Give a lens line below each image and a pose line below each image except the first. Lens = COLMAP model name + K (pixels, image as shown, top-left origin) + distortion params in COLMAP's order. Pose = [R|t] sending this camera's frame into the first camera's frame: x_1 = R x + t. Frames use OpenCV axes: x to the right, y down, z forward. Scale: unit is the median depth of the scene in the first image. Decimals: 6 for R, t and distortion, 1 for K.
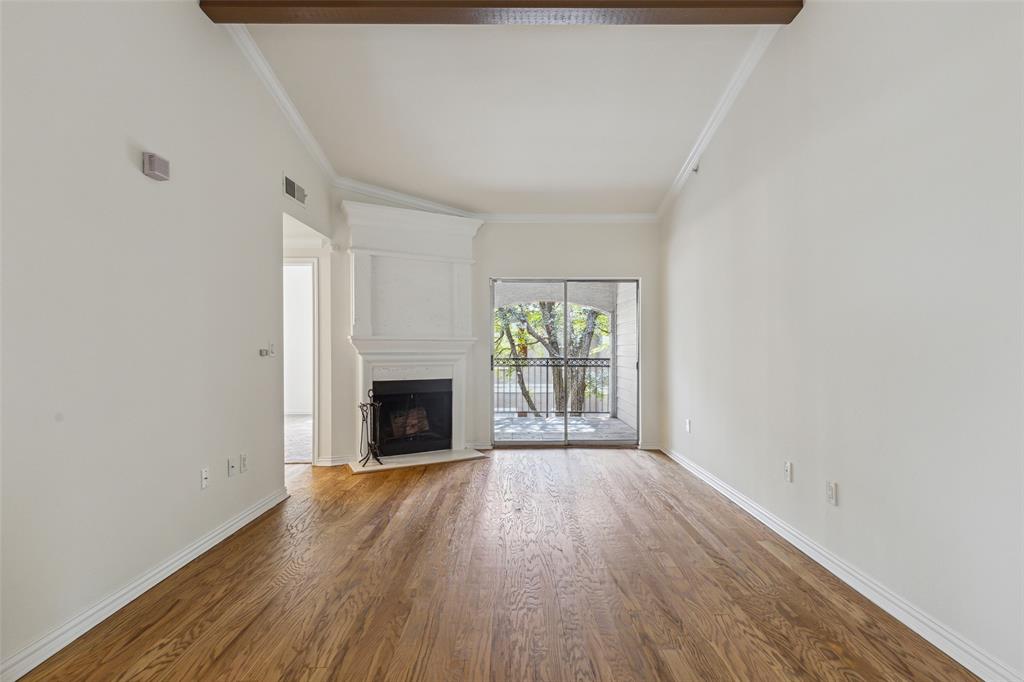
lens RADIAL K [[465.6, 0, 512.0], [0, 465.6, 341.0], [0, 0, 1]] dist [0.003125, 0.000010]
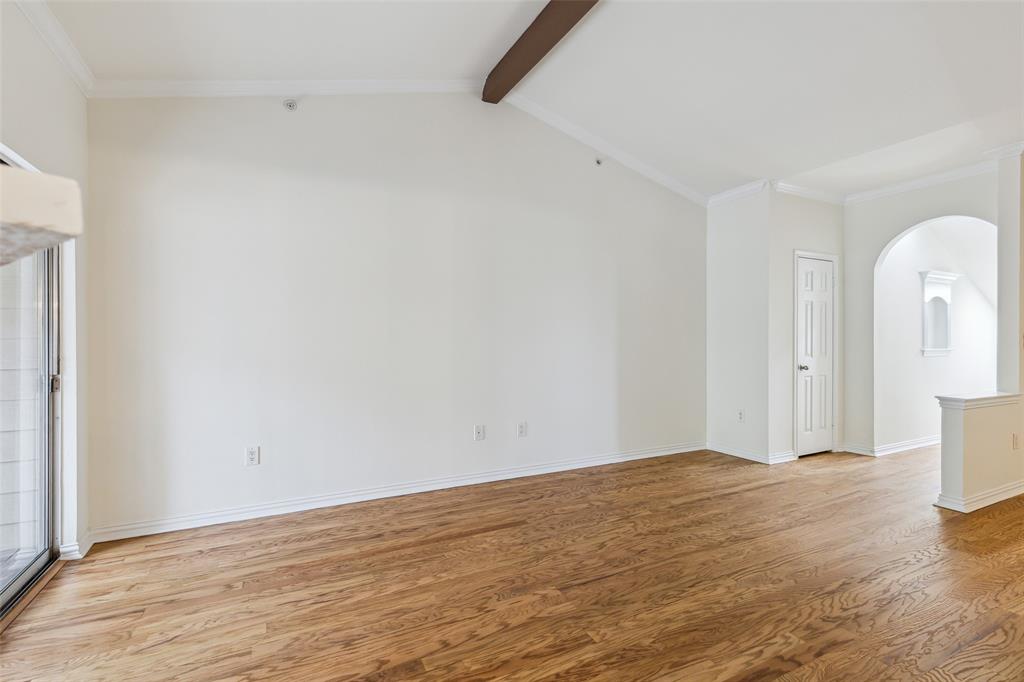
lens RADIAL K [[482.7, 0, 506.5], [0, 482.7, 339.7], [0, 0, 1]] dist [0.003125, 0.000012]
pose [[-0.448655, 0.000297, 0.893705, -0.377532], [-0.004688, 0.999985, -0.002686, 0.006106], [-0.893693, -0.005395, -0.448647, 0.847943]]
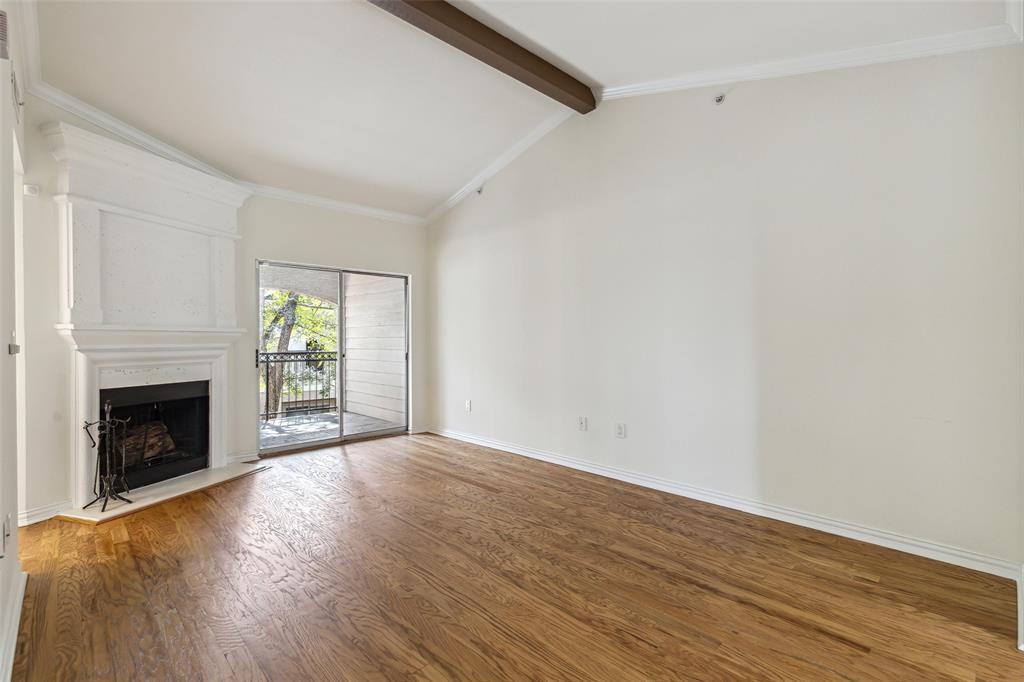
lens RADIAL K [[468.1, 0, 515.5], [0, 468.1, 336.8], [0, 0, 1]] dist [0.000941, -0.000361]
pose [[0.721447, -0.000406, 0.692470, -0.307758], [-0.003189, 0.999987, 0.003909, 0.001925], [-0.692463, -0.005029, 0.721436, 0.053486]]
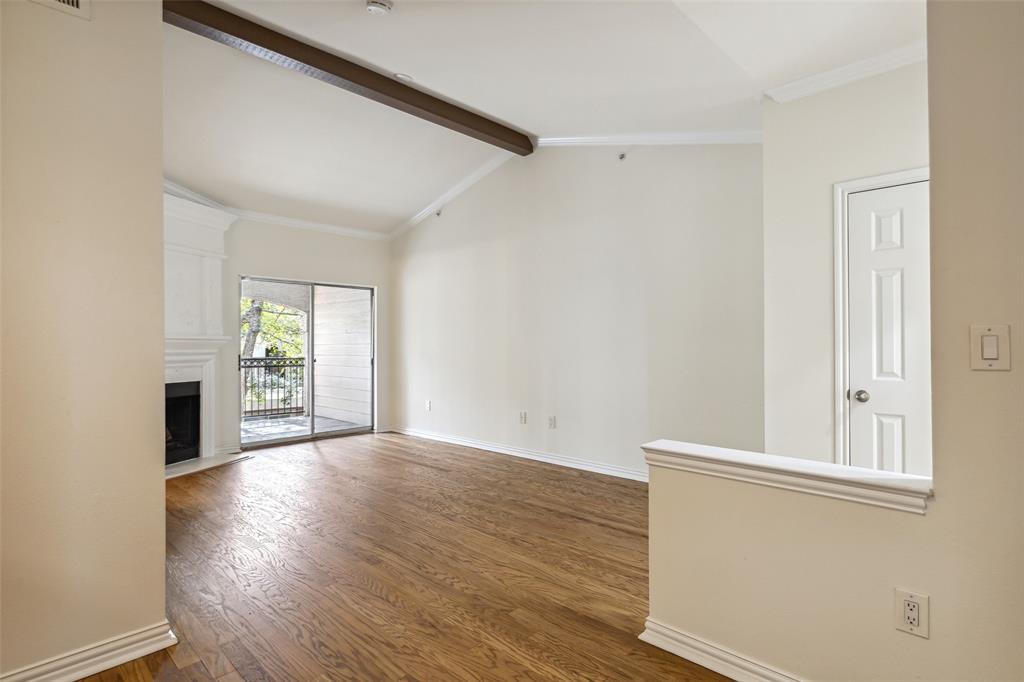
lens RADIAL K [[518.8, 0, 514.7], [0, 518.8, 340.2], [0, 0, 1]] dist [-0.019180, 0.000200]
pose [[0.693445, 0.005109, 0.720491, -0.434875], [-0.005010, 0.999985, -0.002269, -0.000686], [-0.720492, -0.002036, 0.693460, -0.160683]]
